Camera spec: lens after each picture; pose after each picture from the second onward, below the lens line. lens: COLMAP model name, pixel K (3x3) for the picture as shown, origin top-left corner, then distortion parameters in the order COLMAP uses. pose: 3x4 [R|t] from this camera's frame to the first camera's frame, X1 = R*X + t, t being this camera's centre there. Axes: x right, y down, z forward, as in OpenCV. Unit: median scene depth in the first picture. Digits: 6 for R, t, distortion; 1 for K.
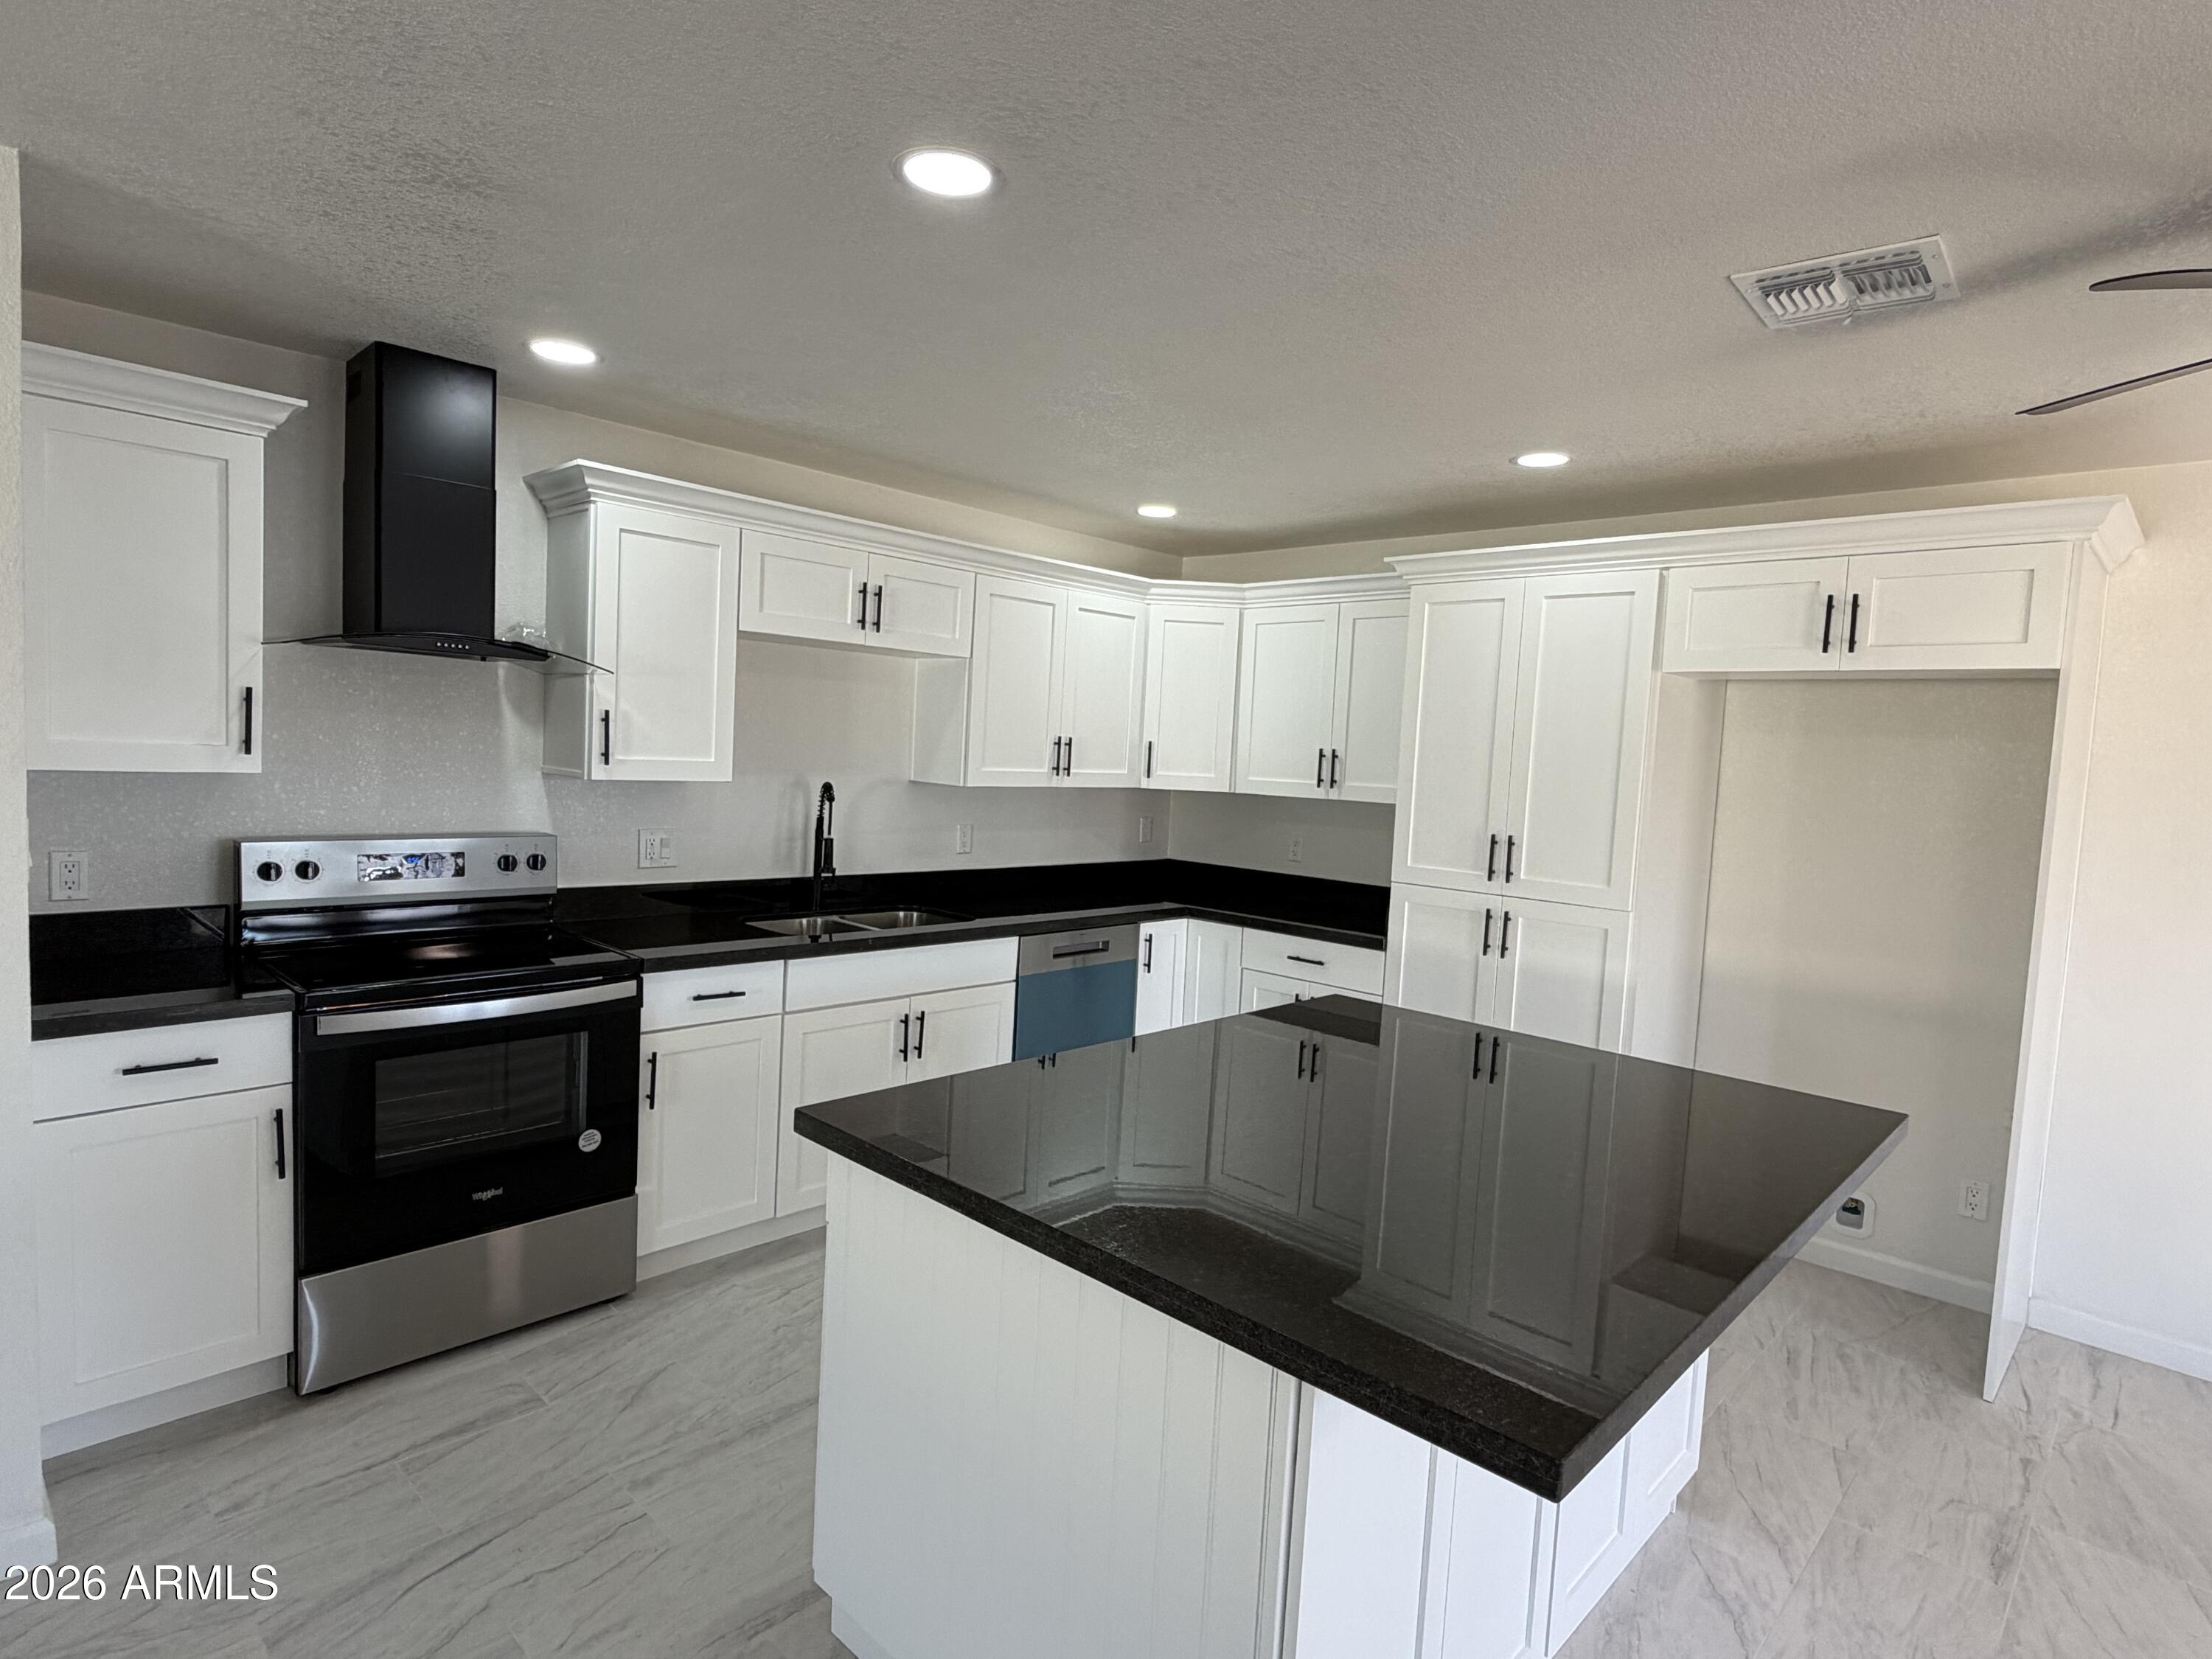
lens RADIAL K [[1167.3, 0, 1106.0], [0, 1167.3, 829.5], [0, 0, 1]] dist [0.003255, 0.000299]
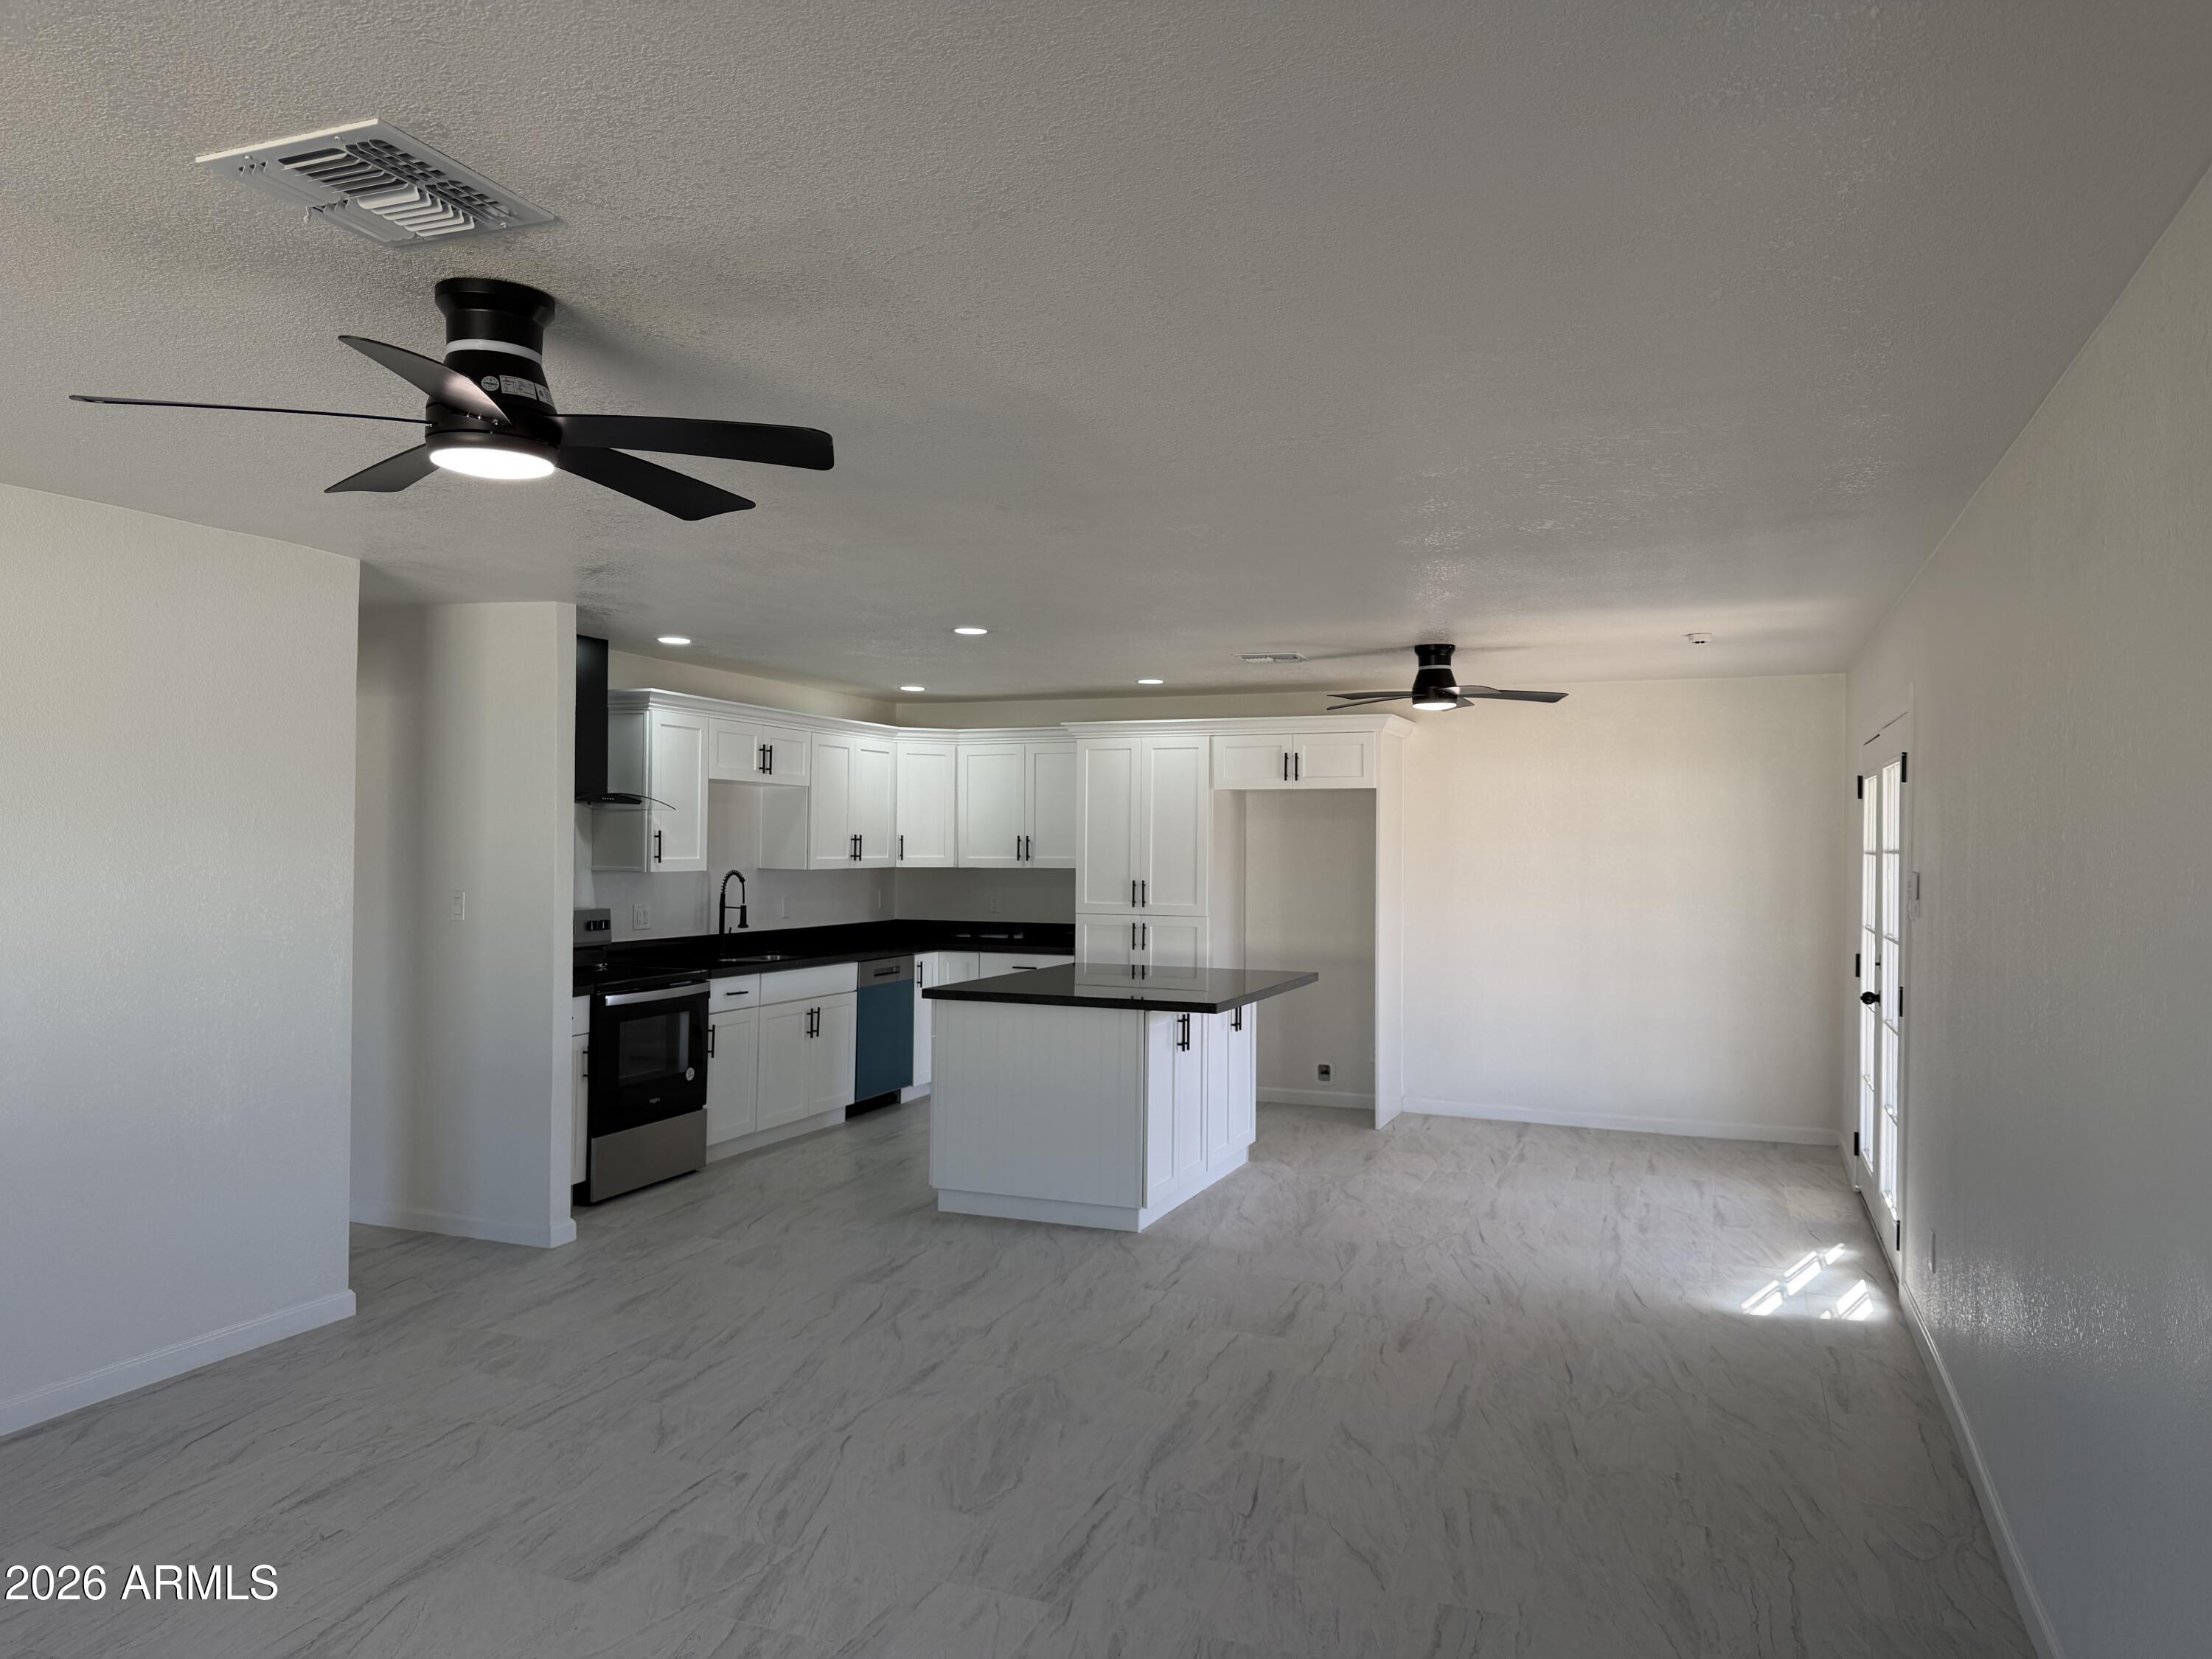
lens RADIAL K [[1562.2, 0, 1106.0], [0, 1562.2, 829.5], [0, 0, 1]] dist [0.109781, -0.217606]
pose [[0.924884, -0.038003, 0.378347, -0.597961], [0.064355, 0.996284, -0.057247, 0.059716], [-0.374765, 0.077295, 0.923892, -1.174501]]
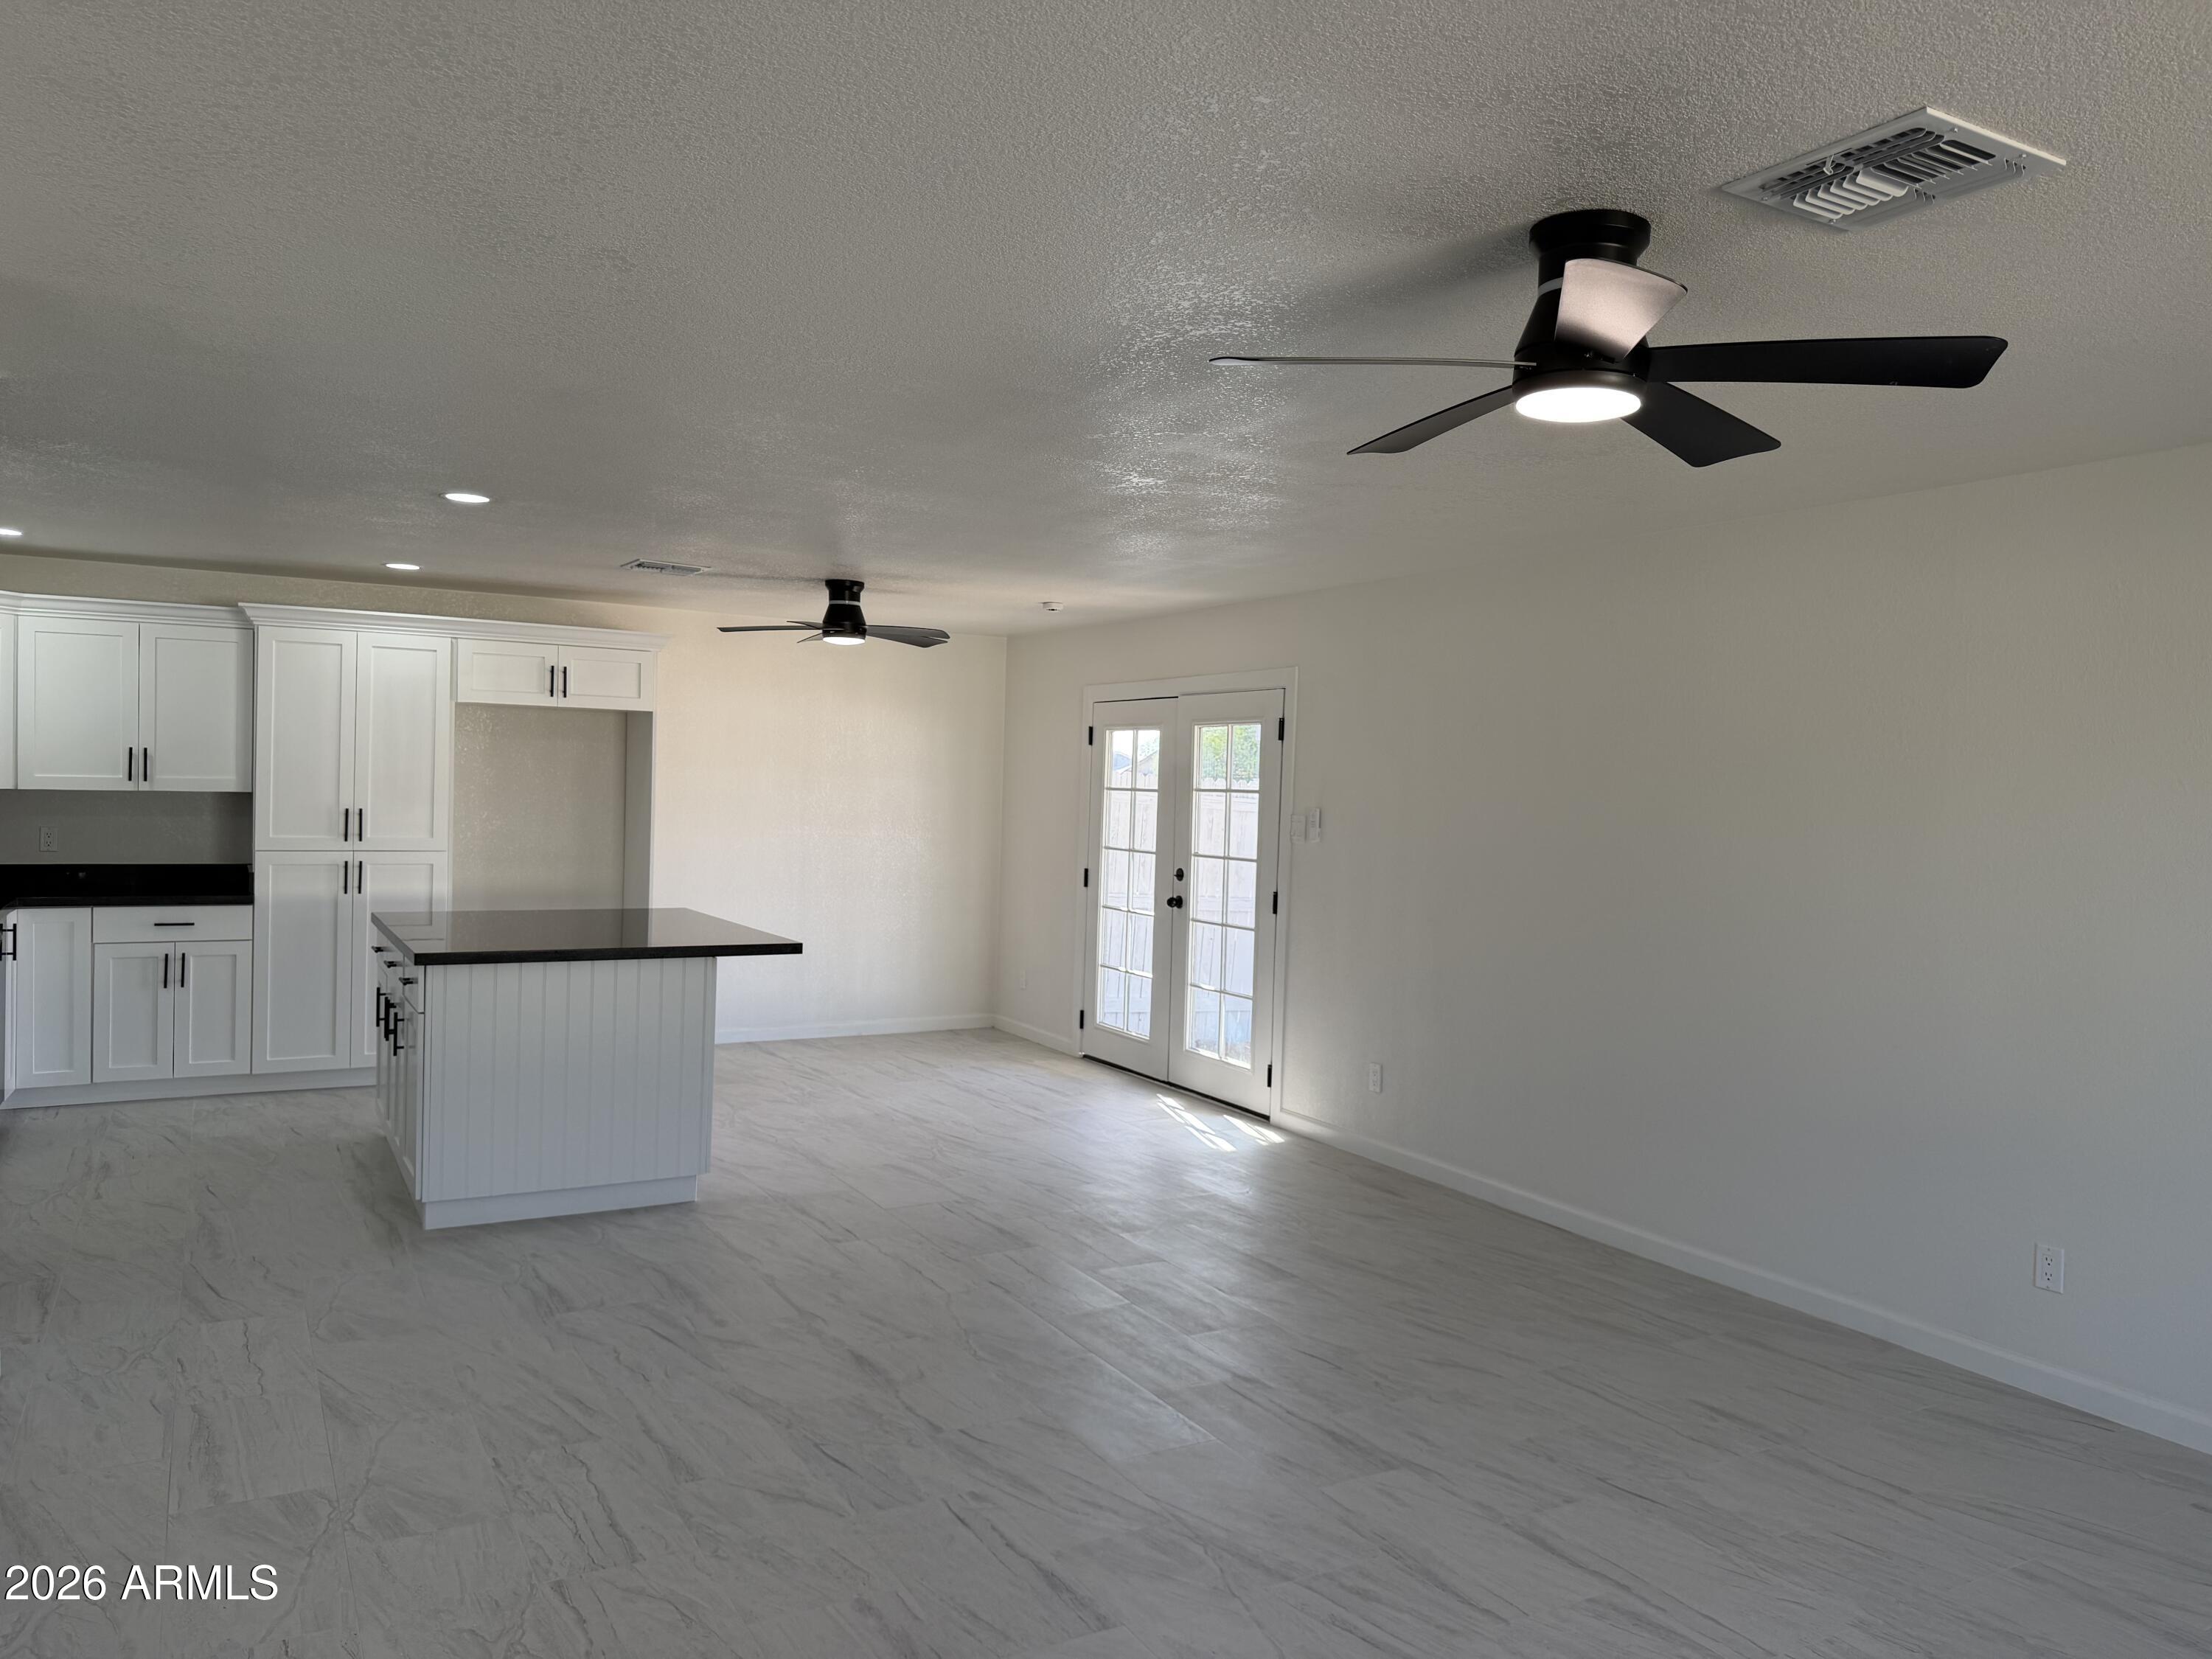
lens RADIAL K [[1577.3, 0, 1106.0], [0, 1577.3, 829.5], [0, 0, 1]] dist [0.160177, -0.224831]
pose [[0.288442, -0.068271, 0.955060, -1.287561], [0.054750, 0.996999, 0.054734, -0.027694], [-0.955931, 0.036502, 0.291314, -0.463481]]
